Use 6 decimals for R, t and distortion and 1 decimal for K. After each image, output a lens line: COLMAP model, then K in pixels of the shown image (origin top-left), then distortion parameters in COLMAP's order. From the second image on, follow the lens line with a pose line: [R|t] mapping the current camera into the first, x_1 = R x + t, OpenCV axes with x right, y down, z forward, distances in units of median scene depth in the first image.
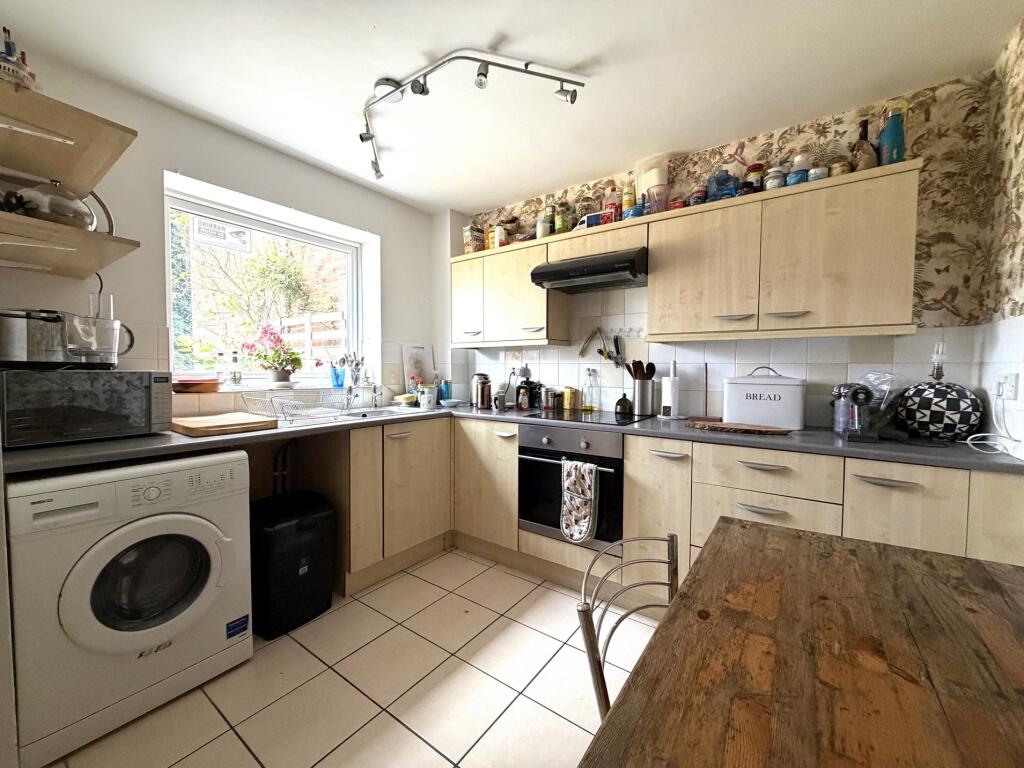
lens RADIAL K [[406.9, 0, 509.2], [0, 406.9, 384.7], [0, 0, 1]] dist [-0.001383, 0.001214]
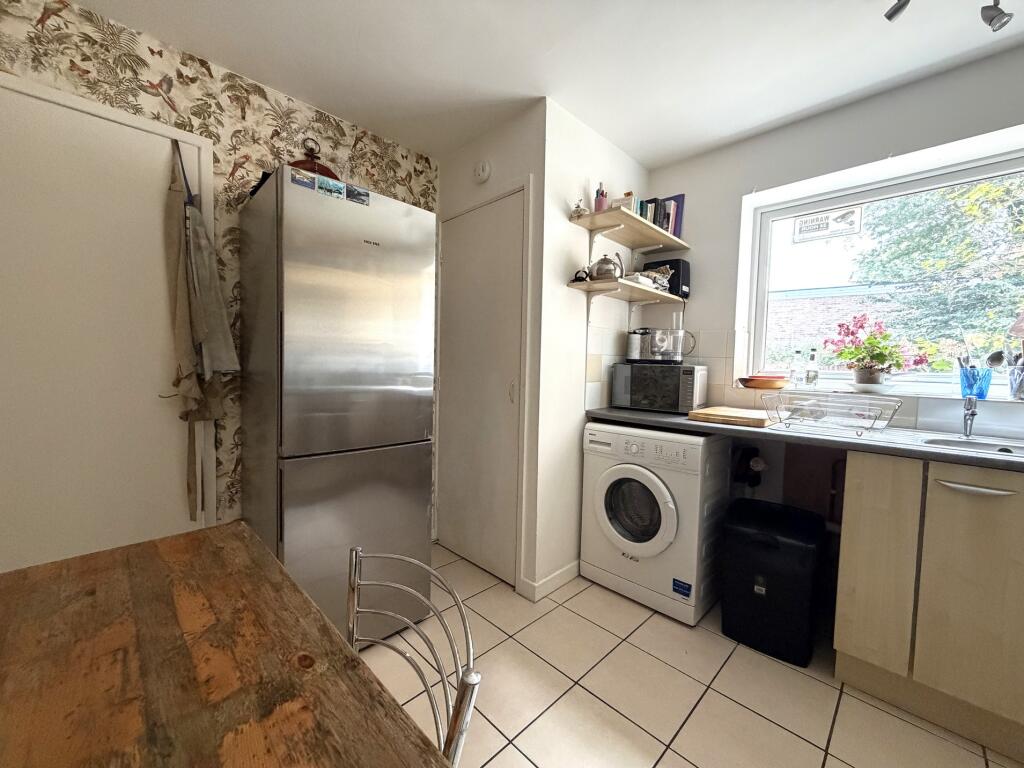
lens RADIAL K [[406.9, 0, 508.8], [0, 406.9, 383.9], [0, 0, 1]] dist [-0.001383, 0.001214]
pose [[-0.160183, 0.037419, -0.986378, 0.482219], [-0.062321, 0.996904, 0.047939, -0.002455], [0.985118, 0.069151, -0.157356, 0.613736]]
